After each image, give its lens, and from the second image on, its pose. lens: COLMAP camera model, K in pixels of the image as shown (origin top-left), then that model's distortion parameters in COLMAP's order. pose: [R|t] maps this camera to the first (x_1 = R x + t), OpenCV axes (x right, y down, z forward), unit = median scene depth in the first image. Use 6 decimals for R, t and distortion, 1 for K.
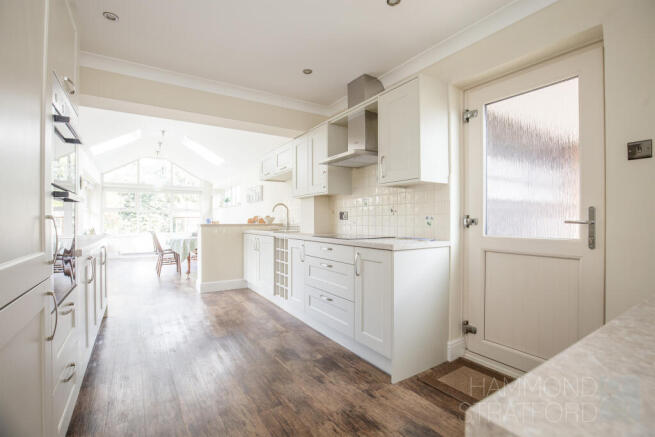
lens RADIAL K [[301.8, 0, 328.4], [0, 301.8, 219.7], [0, 0, 1]] dist [-0.020924, -0.000074]
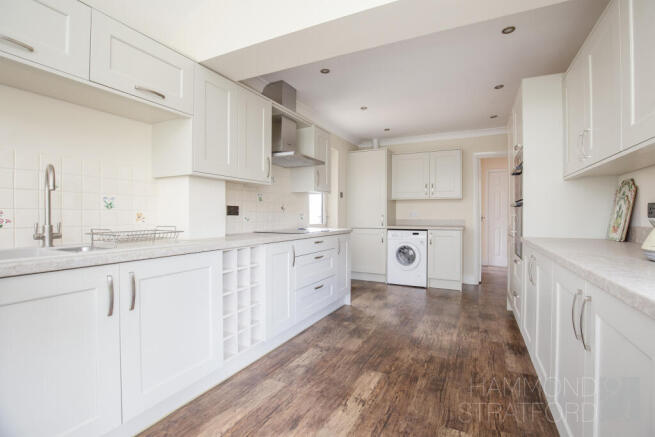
lens RADIAL K [[301.8, 0, 325.1], [0, 301.8, 216.3], [0, 0, 1]] dist [-0.020924, -0.000074]
pose [[-0.505179, 0.000275, 0.863014, -0.938247], [-0.002308, 0.999996, -0.001670, 0.004801], [-0.863011, -0.002836, -0.505177, 1.487668]]
